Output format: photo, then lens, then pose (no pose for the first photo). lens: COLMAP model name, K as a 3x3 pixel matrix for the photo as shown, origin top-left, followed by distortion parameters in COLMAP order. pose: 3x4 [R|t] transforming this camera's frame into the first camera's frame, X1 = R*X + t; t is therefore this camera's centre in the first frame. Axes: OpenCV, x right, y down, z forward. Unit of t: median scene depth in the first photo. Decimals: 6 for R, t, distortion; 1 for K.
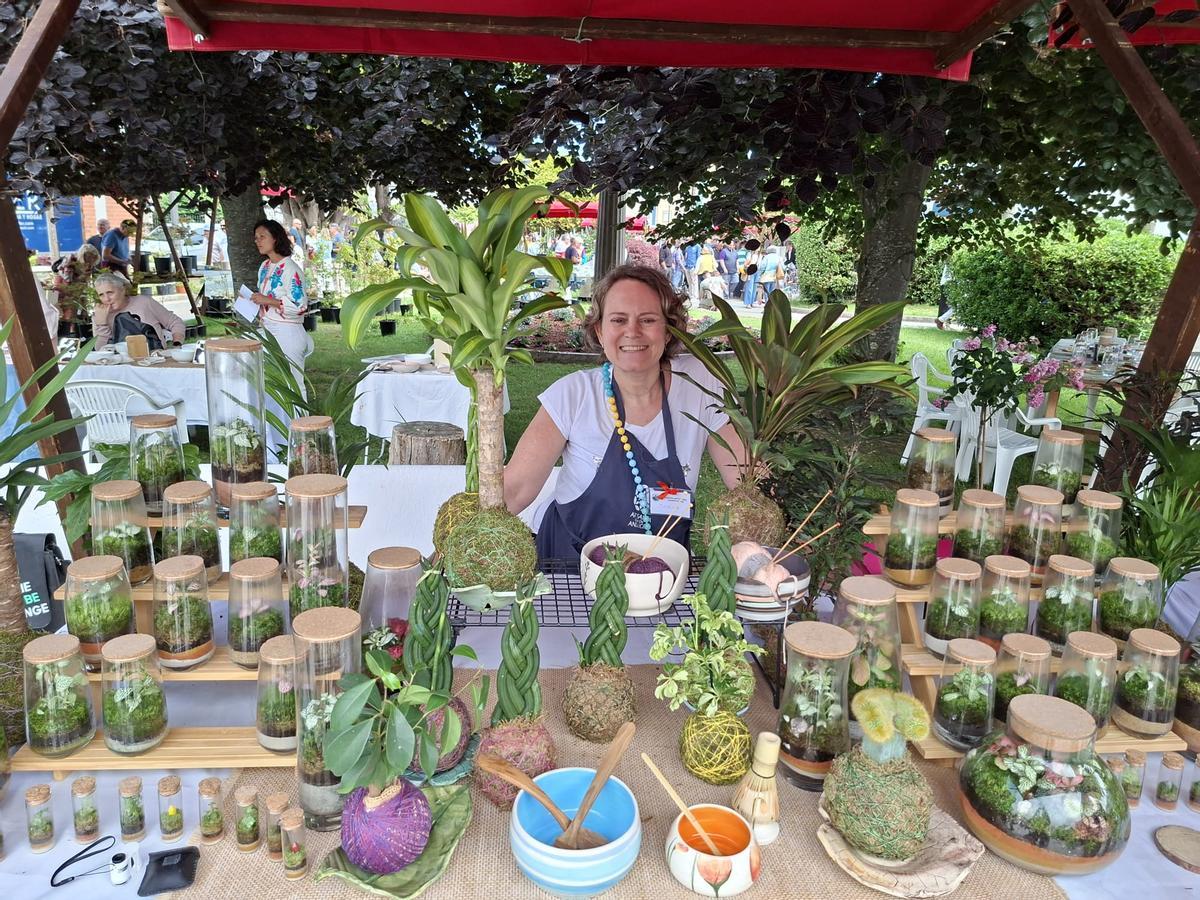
lens RADIAL K [[859.5, 0, 600.0], [0, 859.5, 450.0], [0, 0, 1]] dist [0.093341, -0.095455]
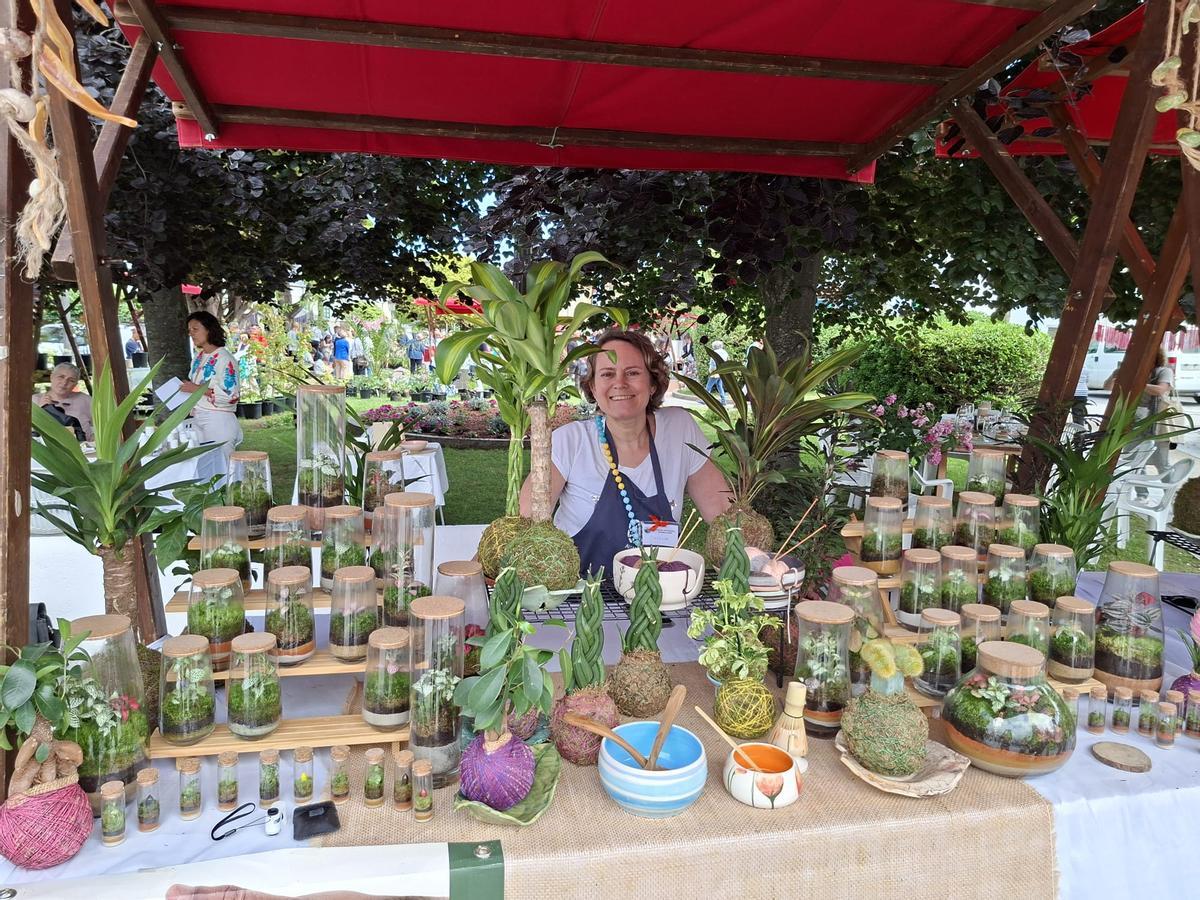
lens RADIAL K [[857.3, 0, 602.2], [0, 857.3, 464.9], [0, 0, 1]] dist [0.122378, -0.151311]
pose [[0.992349, -0.028102, 0.120223, -0.175376], [0.039091, 0.995171, -0.090039, 0.094137], [-0.117112, 0.094050, 0.988655, -0.174277]]
